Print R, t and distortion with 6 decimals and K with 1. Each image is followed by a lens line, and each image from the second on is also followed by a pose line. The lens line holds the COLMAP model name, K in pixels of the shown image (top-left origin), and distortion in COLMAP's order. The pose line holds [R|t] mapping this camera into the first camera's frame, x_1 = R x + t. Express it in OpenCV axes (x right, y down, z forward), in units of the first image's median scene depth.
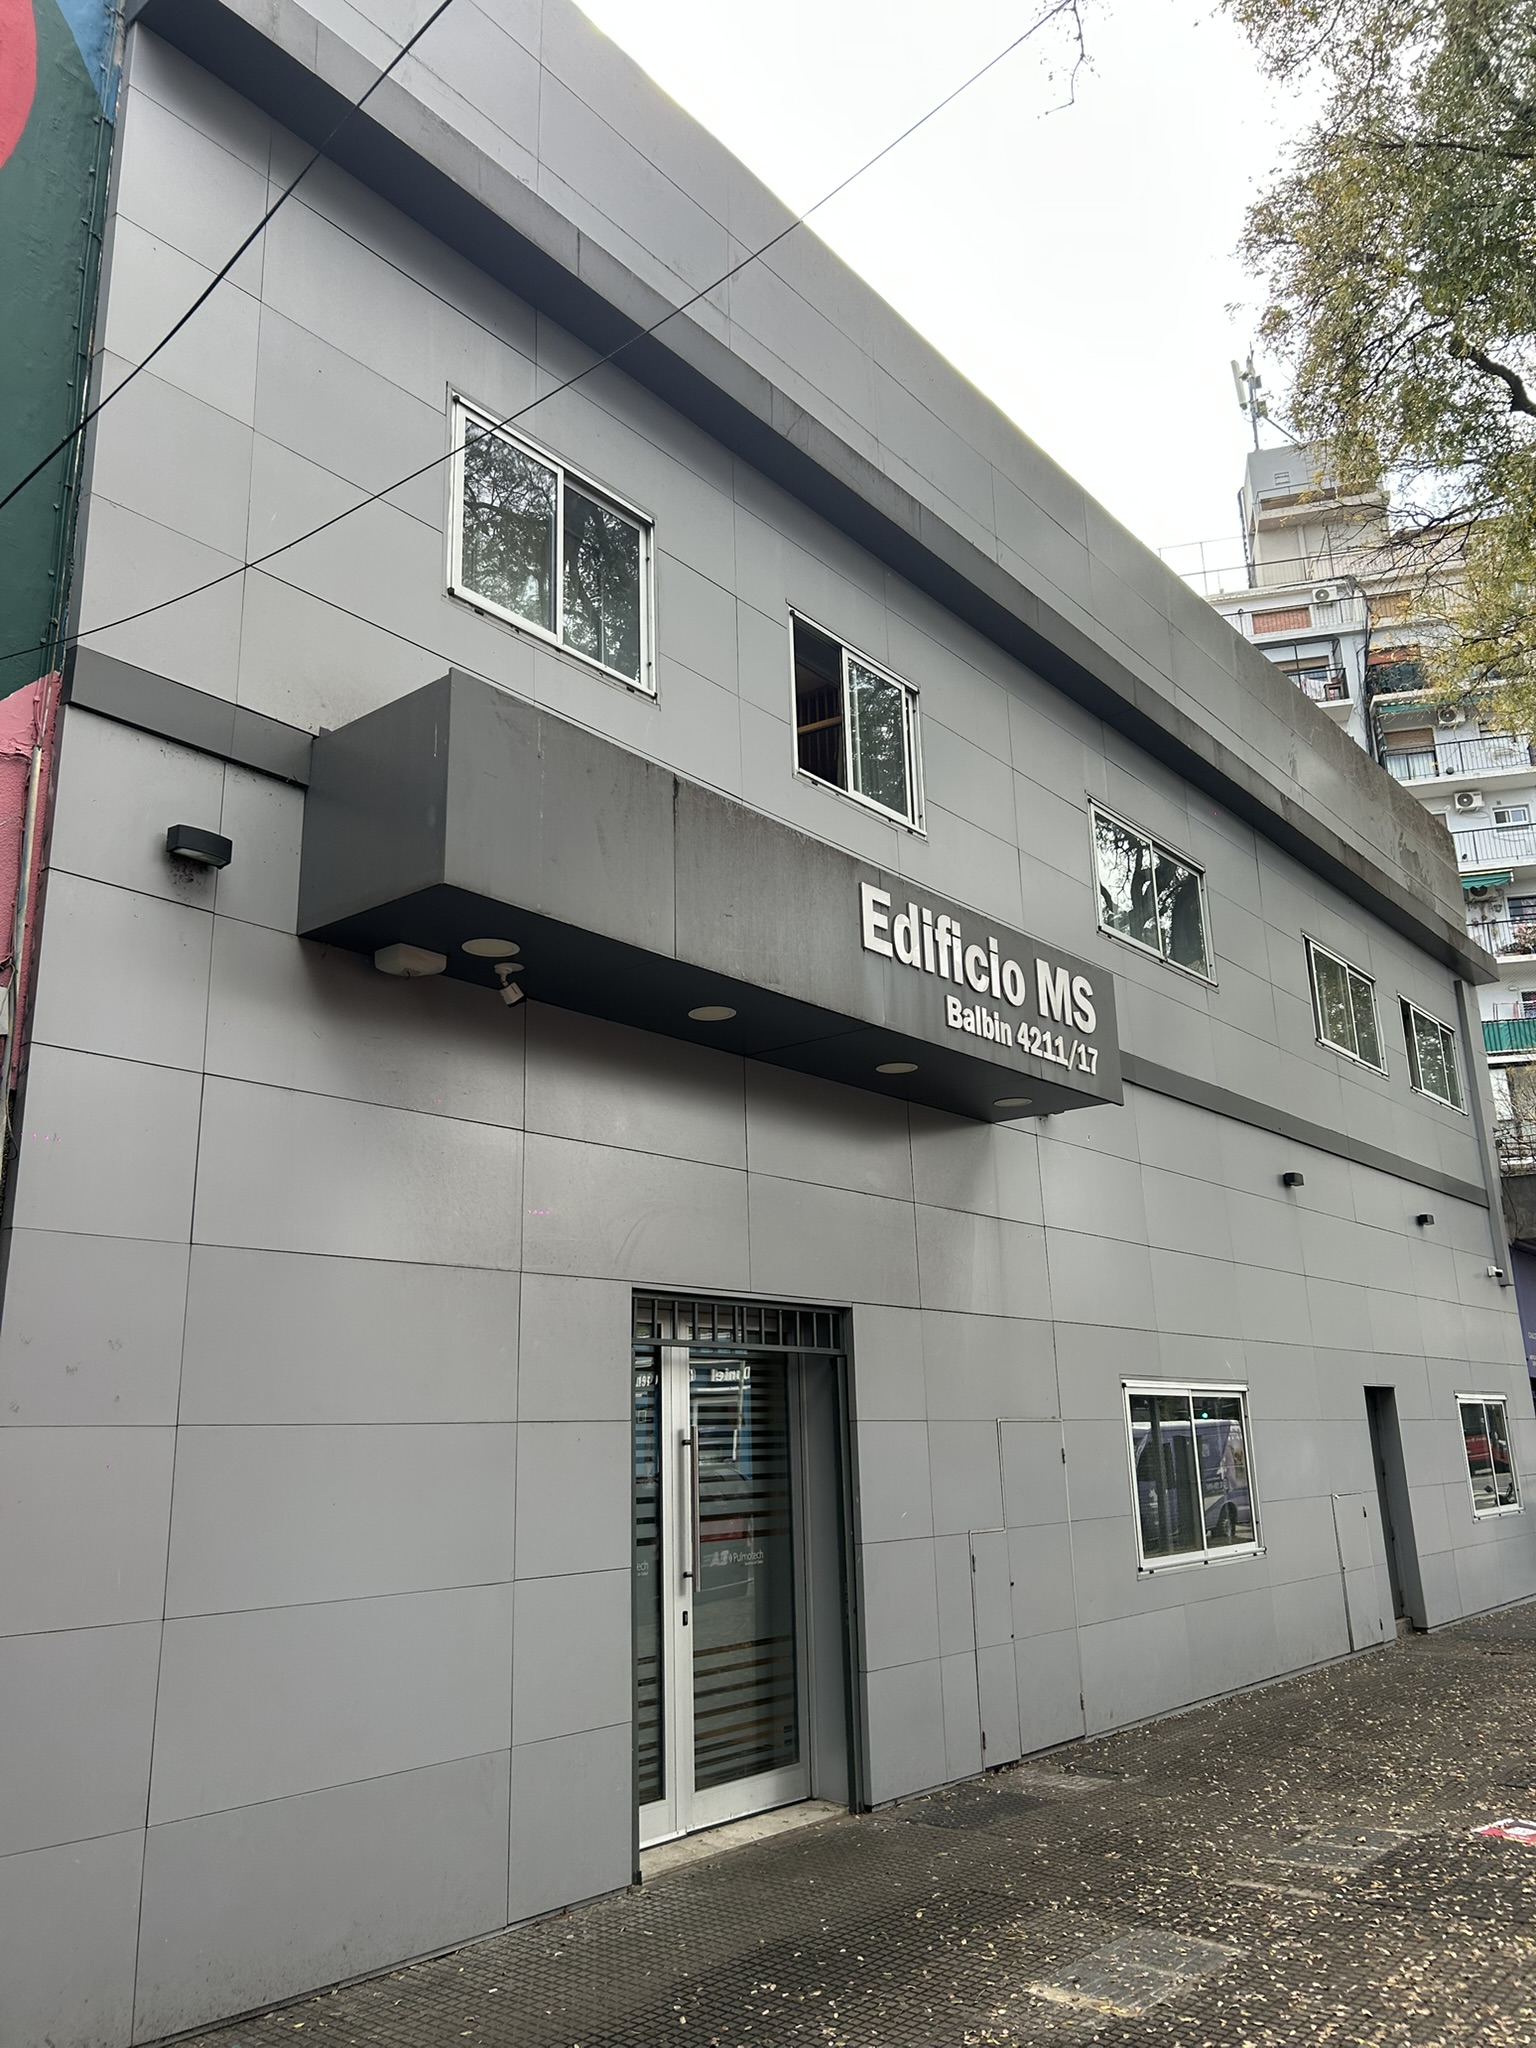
lens RADIAL K [[1592.3, 0, 768.0], [0, 1592.3, 1024.0], [0, 0, 1]] dist [0.072739, -0.121534]
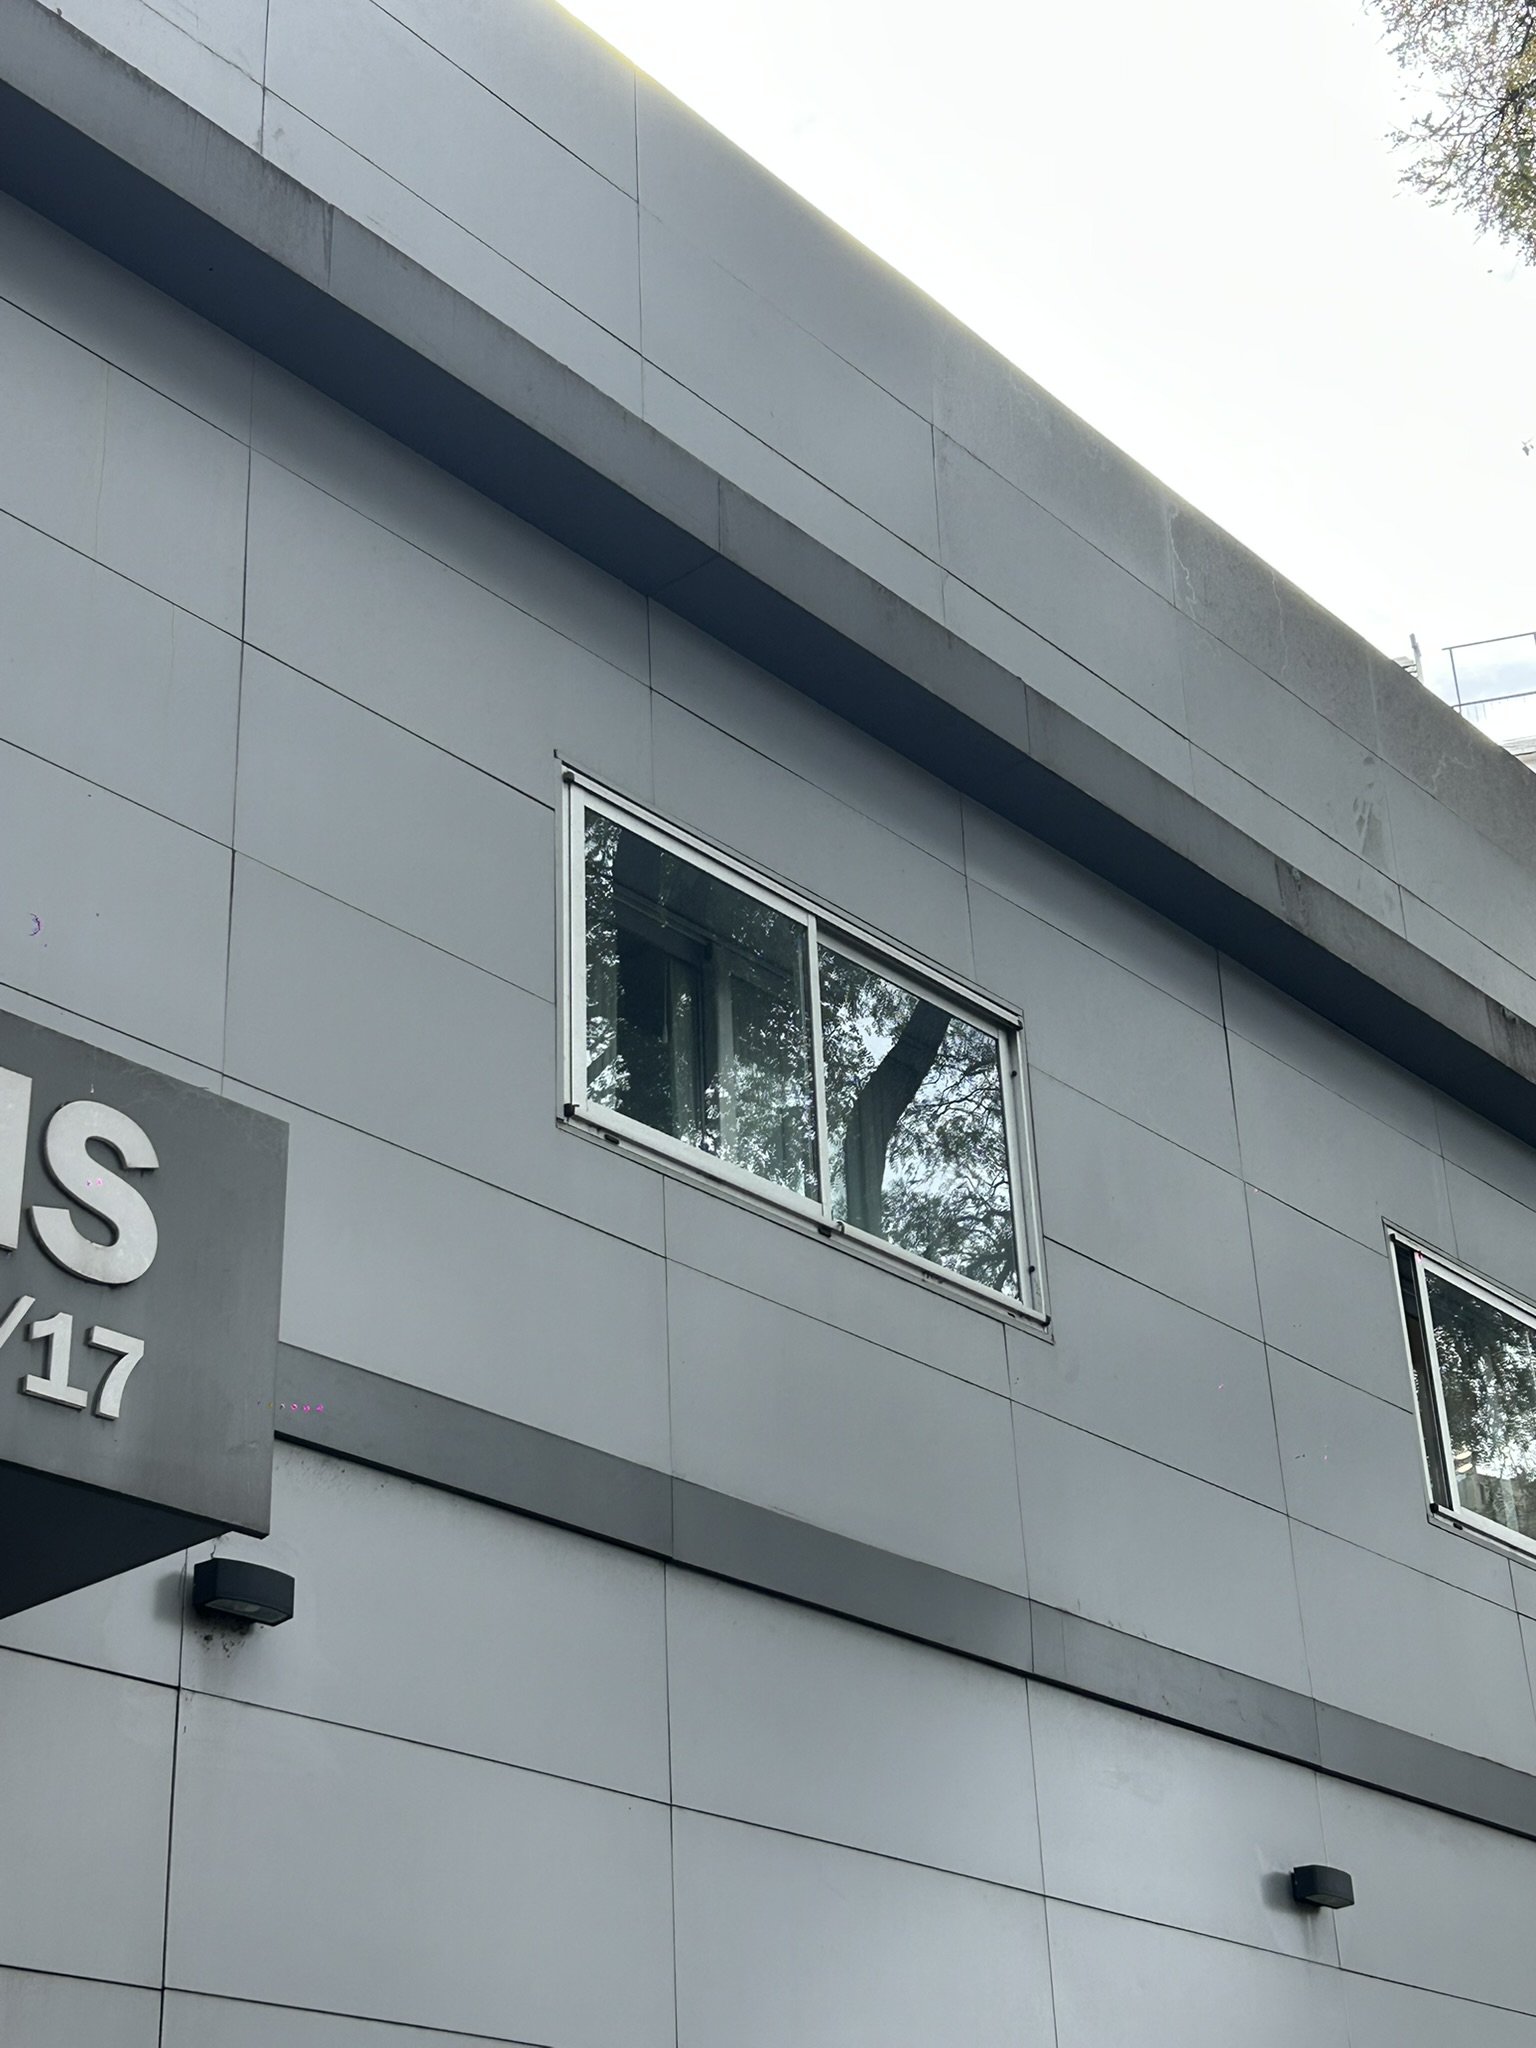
lens RADIAL K [[3095.1, 0, 779.1], [0, 3095.1, 1004.5], [0, 0, 1]] dist [0.210298, -0.754074]
pose [[0.999053, -0.027506, -0.033708, 0.368728], [0.019243, 0.974247, -0.224661, 0.094743], [0.039020, 0.223800, 0.973854, 0.442752]]
